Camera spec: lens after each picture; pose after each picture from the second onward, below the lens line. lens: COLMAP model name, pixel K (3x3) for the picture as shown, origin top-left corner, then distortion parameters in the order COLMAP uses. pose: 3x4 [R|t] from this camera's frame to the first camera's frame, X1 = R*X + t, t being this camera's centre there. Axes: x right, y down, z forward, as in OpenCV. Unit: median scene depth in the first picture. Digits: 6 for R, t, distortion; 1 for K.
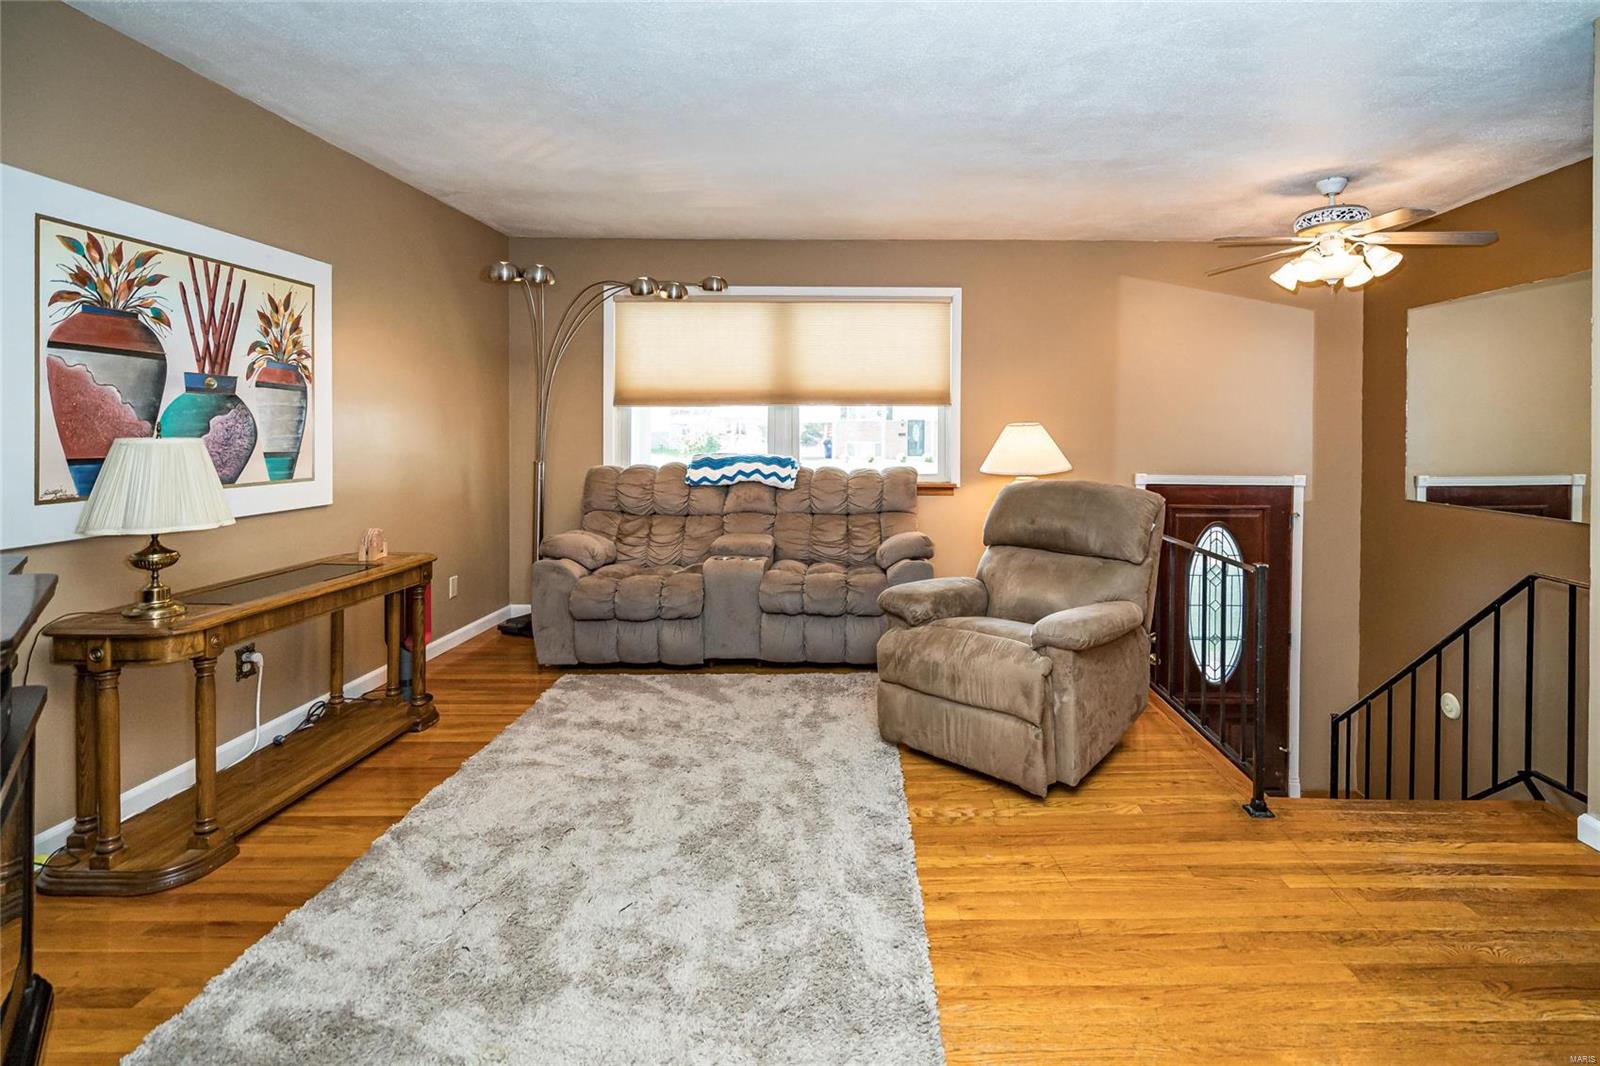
lens RADIAL K [[728.7, 0, 868.5], [0, 728.7, 429.0], [0, 0, 1]] dist [-0.000775, 0.001065]
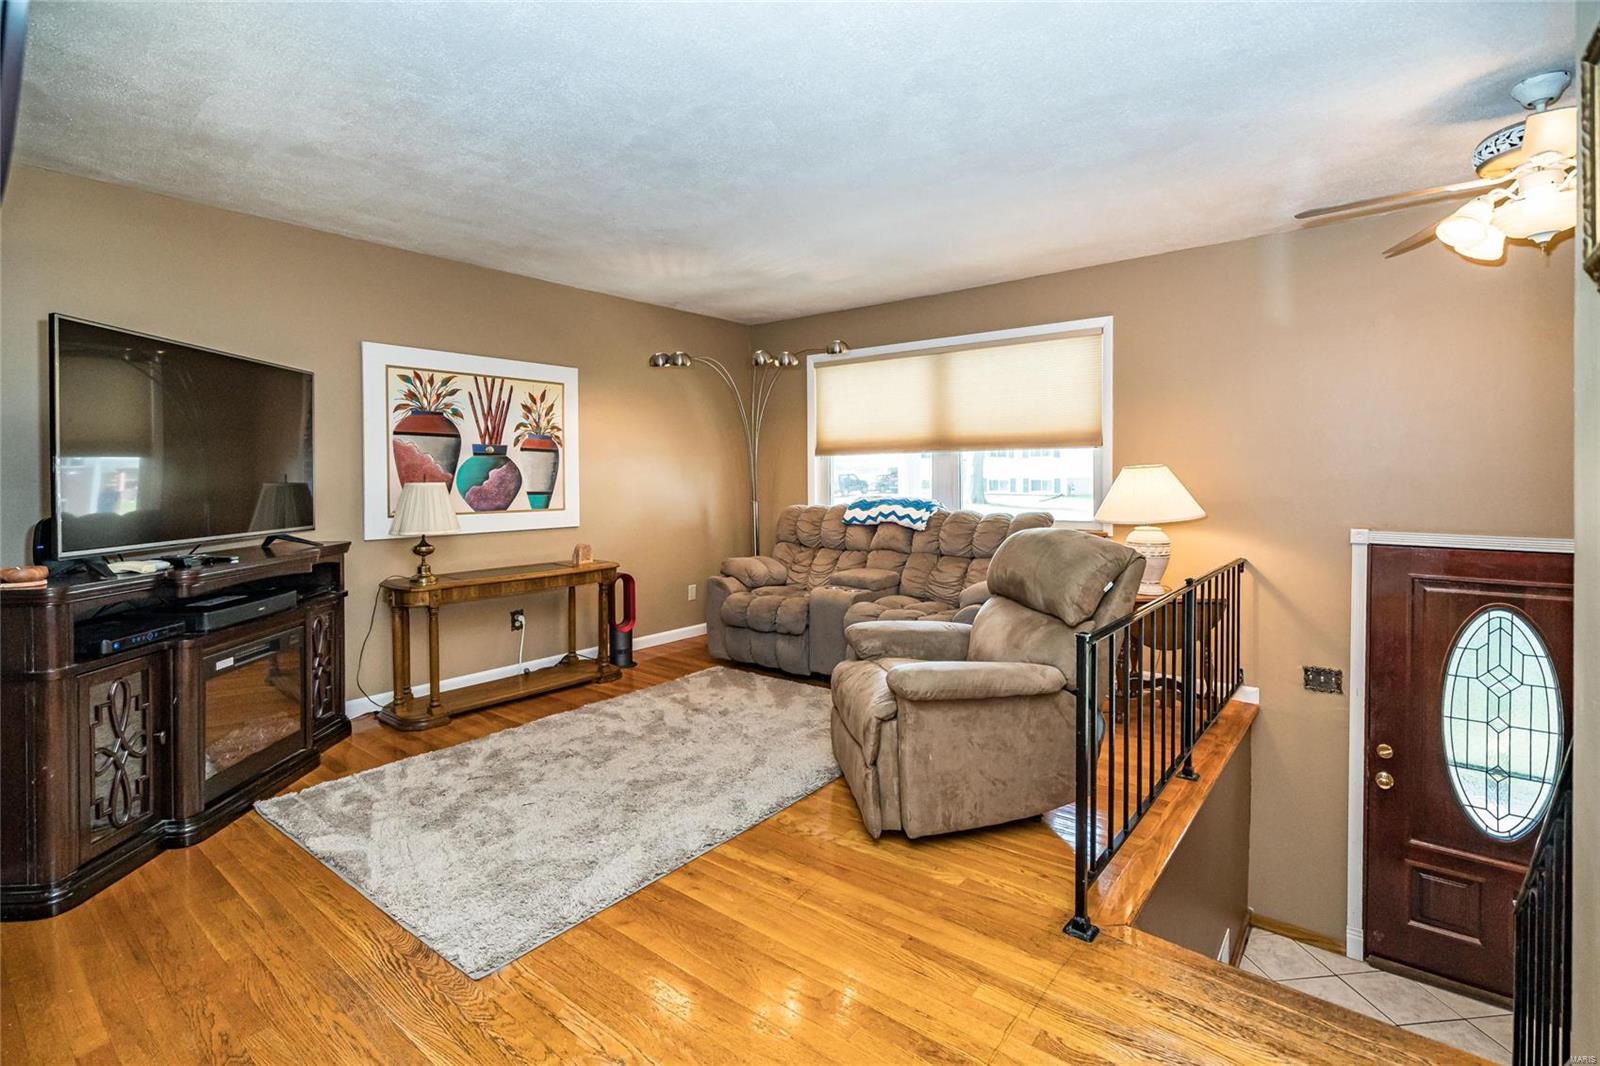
lens RADIAL K [[728.7, 0, 853.4], [0, 728.7, 472.9], [0, 0, 1]] dist [-0.000775, 0.001065]
pose [[0.796320, -0.009737, -0.604798, 0.674110], [0.008802, 0.999951, -0.004508, 0.004530], [0.604812, -0.001734, 0.796366, 0.148209]]
